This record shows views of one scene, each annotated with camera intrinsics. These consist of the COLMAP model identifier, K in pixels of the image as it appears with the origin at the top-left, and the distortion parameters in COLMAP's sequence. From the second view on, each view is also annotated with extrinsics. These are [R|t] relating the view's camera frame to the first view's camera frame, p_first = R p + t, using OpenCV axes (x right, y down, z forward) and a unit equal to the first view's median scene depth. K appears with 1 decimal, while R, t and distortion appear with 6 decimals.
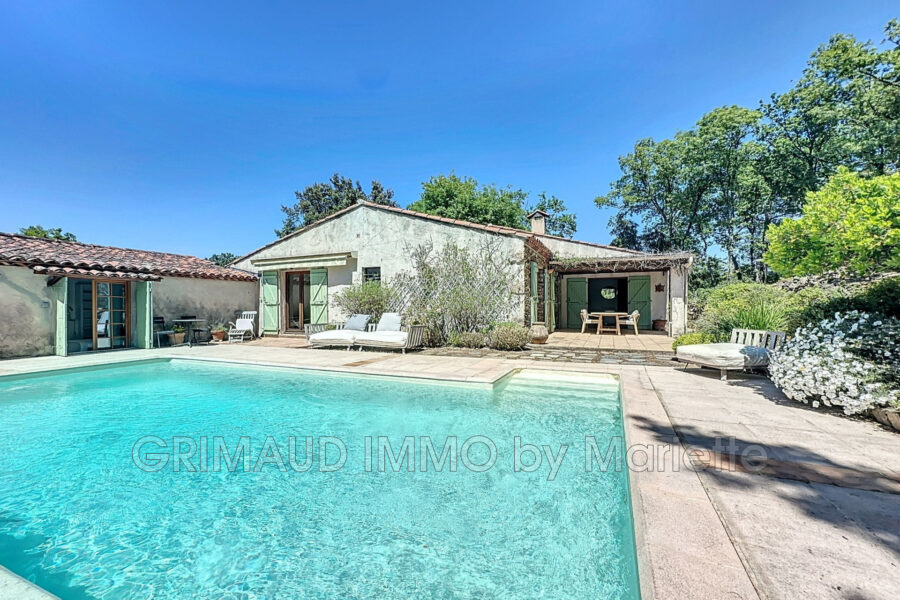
lens RADIAL K [[380.9, 0, 448.0], [0, 380.9, 308.5], [0, 0, 1]] dist [0.002056, 0.000319]
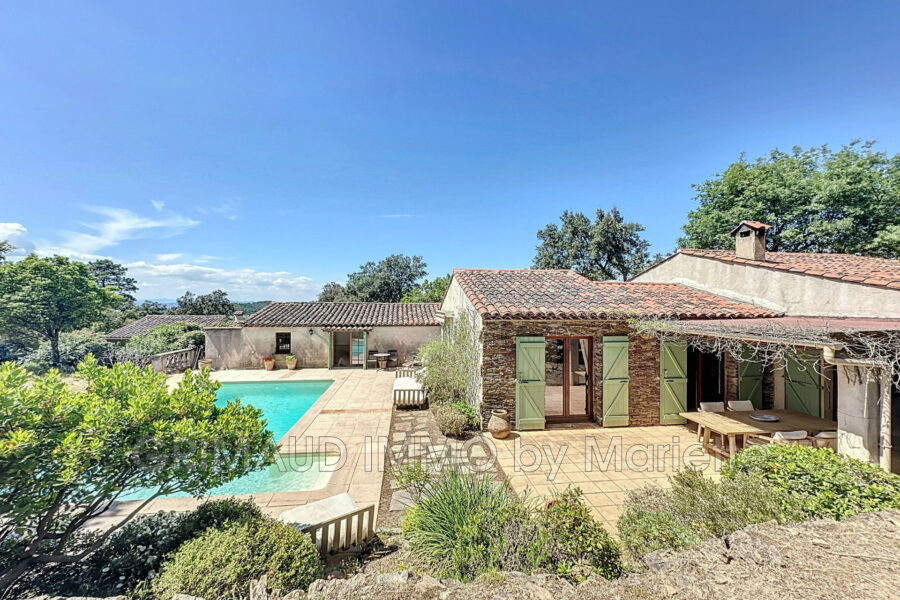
lens RADIAL K [[362.7, 0, 449.4], [0, 362.7, 302.8], [0, 0, 1]] dist [-0.001058, -0.000250]
pose [[0.494289, 0.002872, -0.869293, 0.779208], [-0.007789, 0.999969, -0.001125, -0.181366], [0.869263, 0.007327, 0.494296, 0.432503]]
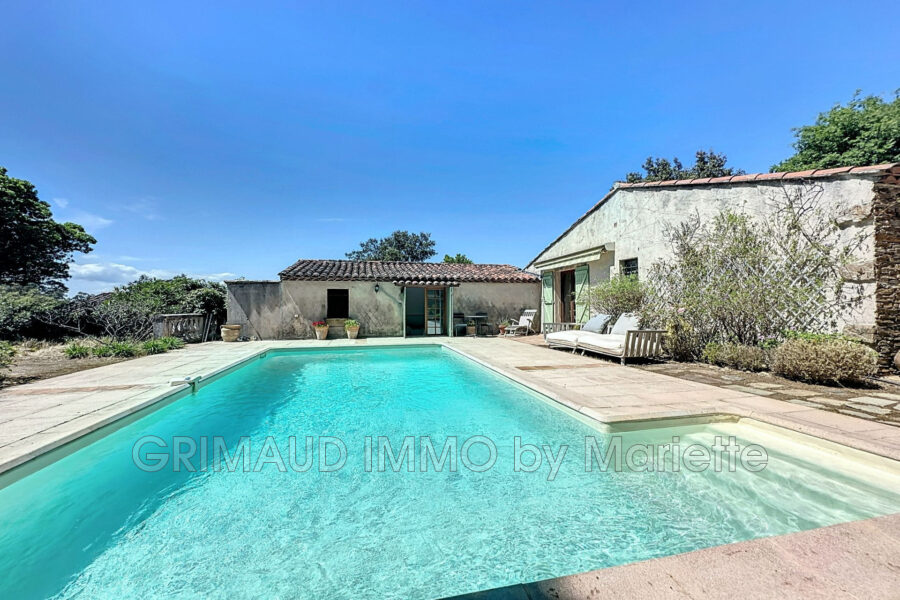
lens RADIAL K [[362.7, 0, 449.4], [0, 362.7, 302.8], [0, 0, 1]] dist [-0.001058, -0.000250]
pose [[0.592873, -0.007355, -0.805262, 0.217719], [0.000985, 0.999964, -0.008409, -0.003736], [0.805295, 0.004192, 0.592859, 0.198967]]
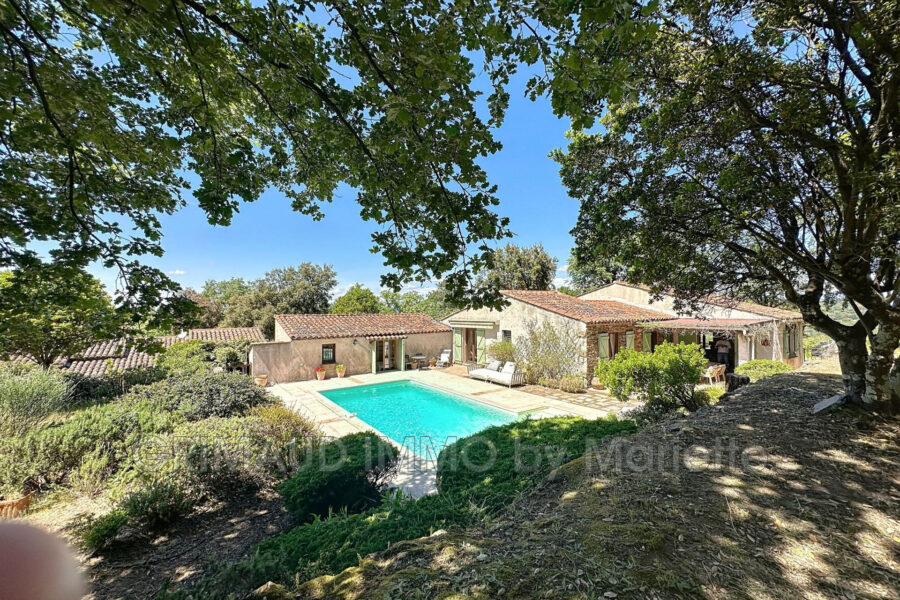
lens RADIAL K [[368.8, 0, 450.0], [0, 368.8, 300.0], [0, 0, 1]] dist [0.000750, -0.000124]
pose [[0.851311, -0.015560, -0.524430, 0.452578], [0.004124, 0.999728, -0.022969, -0.209812], [0.524645, 0.017391, 0.851143, -0.535735]]
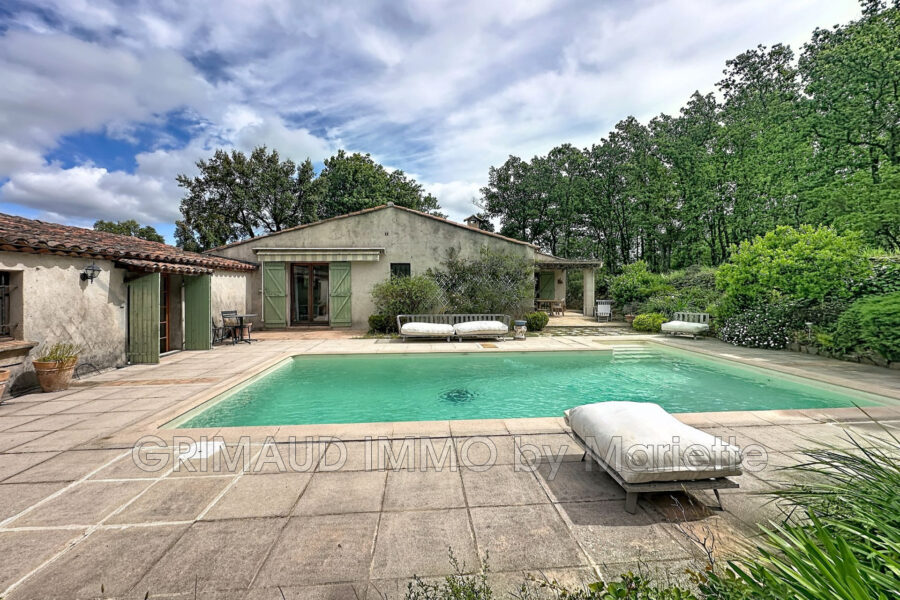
lens RADIAL K [[368.8, 0, 450.0], [0, 368.8, 300.0], [0, 0, 1]] dist [0.000750, -0.000124]
pose [[0.880608, -0.017451, 0.473523, -0.600936], [0.005602, 0.999635, 0.026423, -0.028355], [-0.473812, -0.020615, 0.880385, -0.031382]]
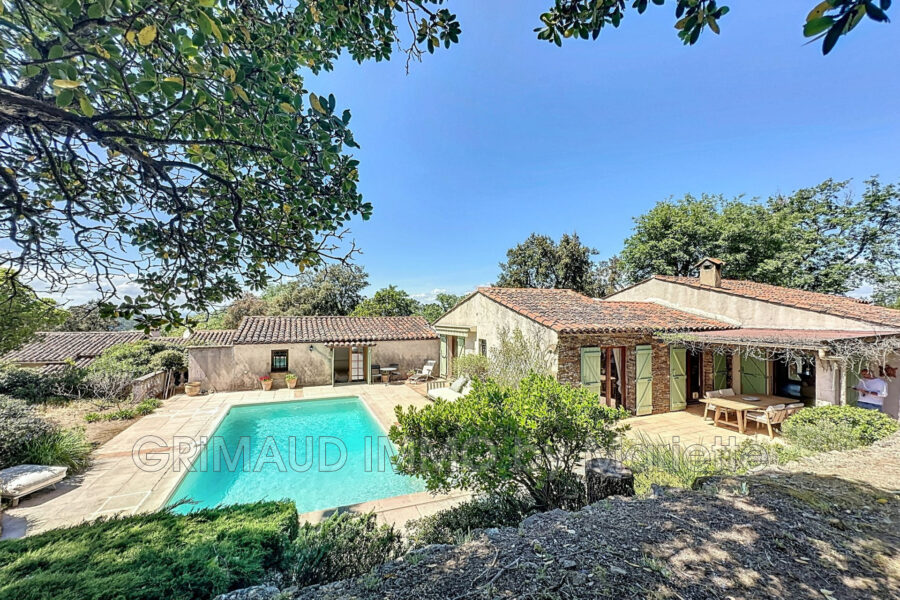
lens RADIAL K [[380.9, 0, 448.0], [0, 380.9, 308.5], [0, 0, 1]] dist [0.002056, 0.000319]
pose [[0.704534, -0.004997, -0.709653, 0.652932], [-0.004973, 0.999916, -0.011978, -0.201065], [0.709653, 0.011968, 0.704450, -0.006433]]
